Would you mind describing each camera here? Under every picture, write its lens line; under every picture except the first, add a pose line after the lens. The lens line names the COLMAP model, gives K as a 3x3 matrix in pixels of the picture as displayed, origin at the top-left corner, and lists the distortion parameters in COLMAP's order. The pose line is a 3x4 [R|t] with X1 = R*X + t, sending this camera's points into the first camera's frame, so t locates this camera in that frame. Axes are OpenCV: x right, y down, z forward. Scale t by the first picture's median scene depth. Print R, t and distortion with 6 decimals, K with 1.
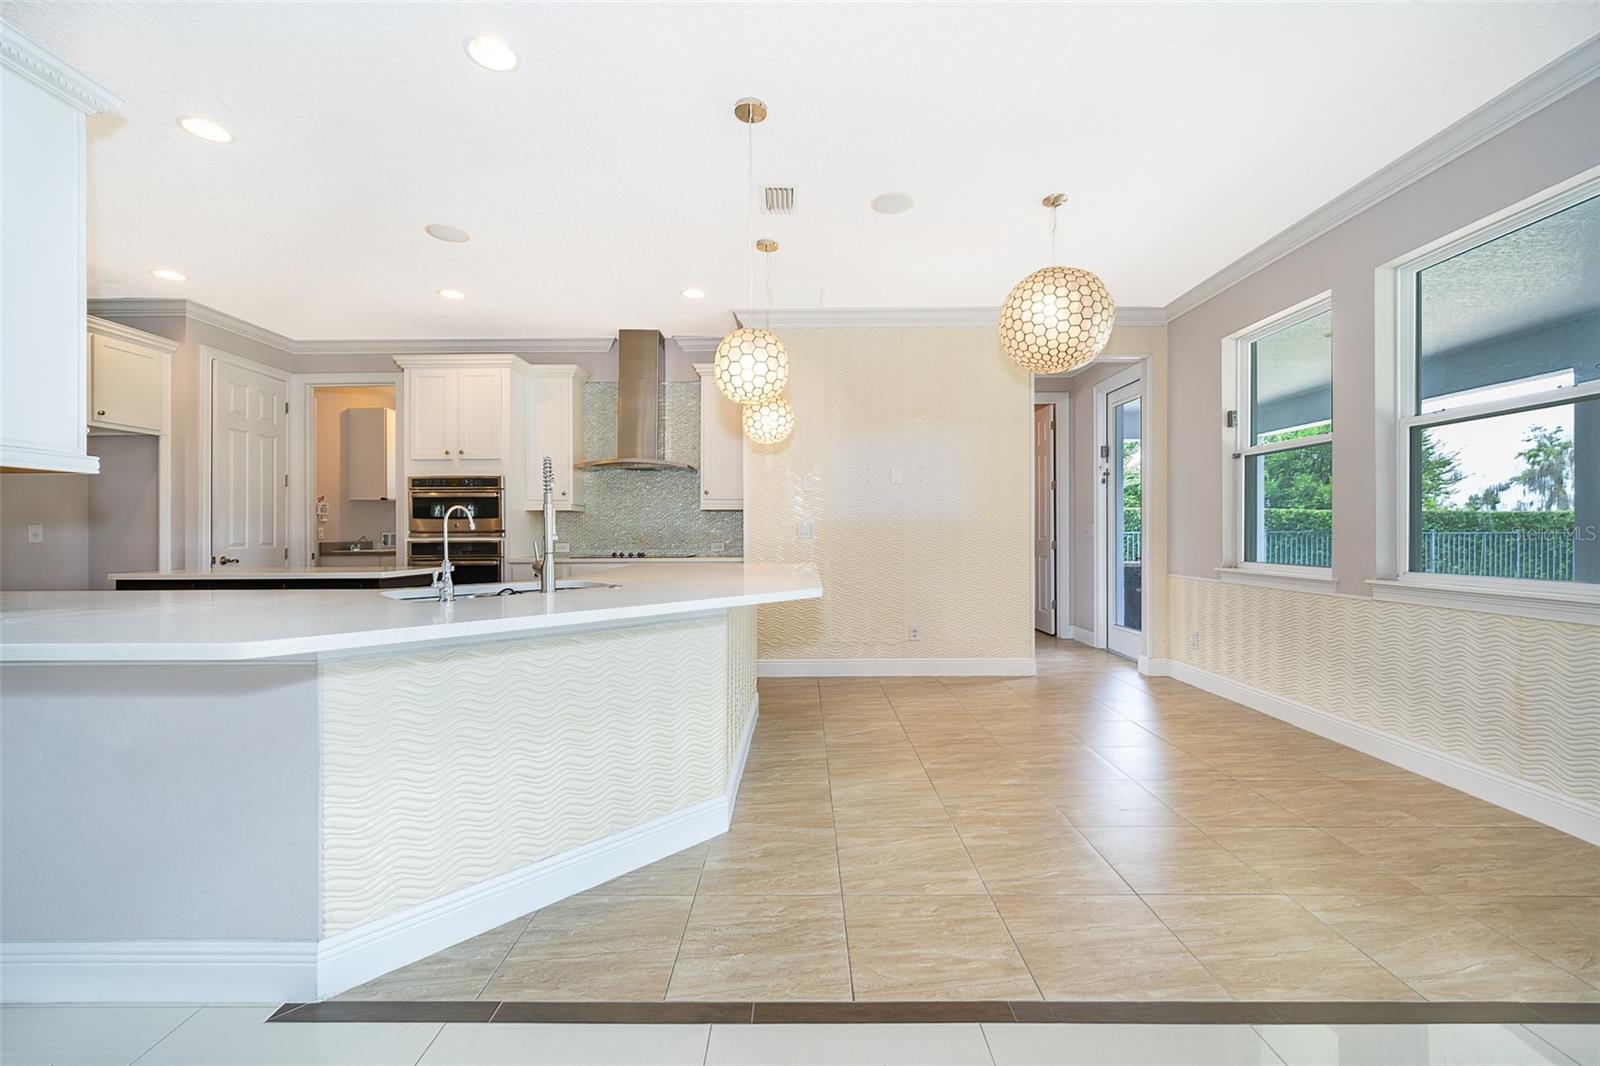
lens RADIAL K [[625.3, 0, 803.6], [0, 625.3, 538.4], [0, 0, 1]] dist [-0.000365, -0.000044]
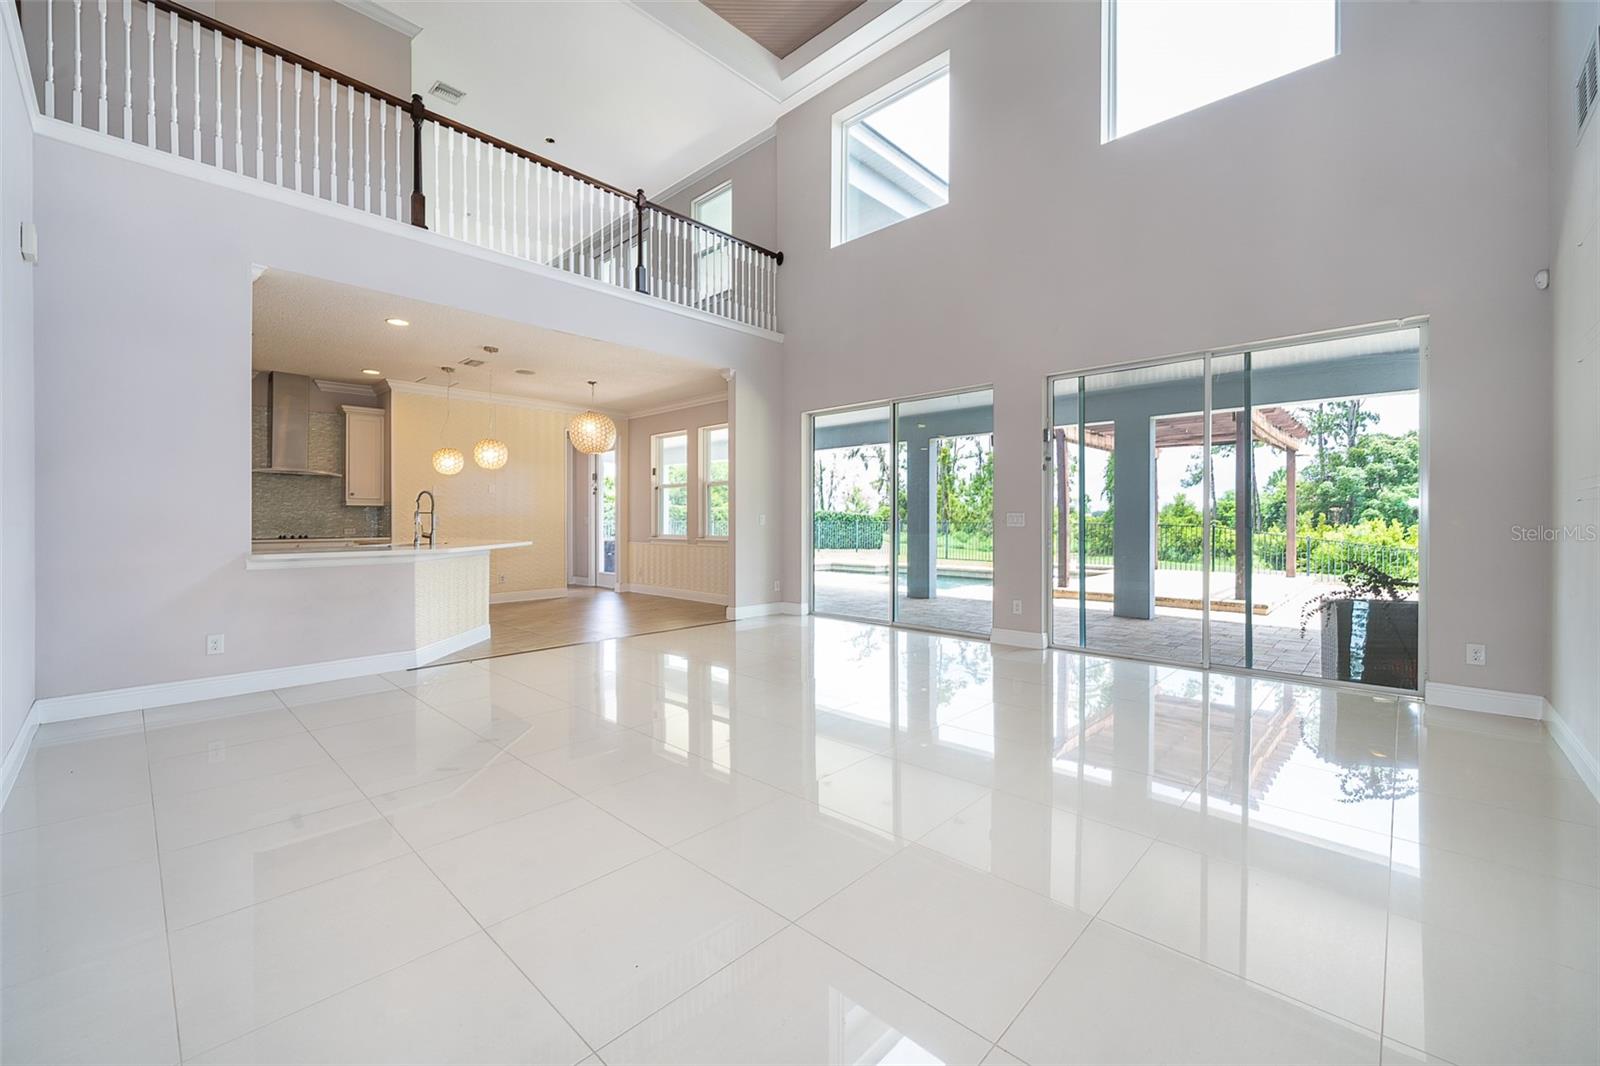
lens RADIAL K [[649.0, 0, 800.0], [0, 649.0, 533.0], [0, 0, 1]] dist [-0.000247, -0.000049]
pose [[0.676359, -0.009535, 0.736510, -0.624190], [0.002326, 0.999939, 0.010809, 0.005257], [-0.736568, -0.005598, 0.676340, -0.882129]]
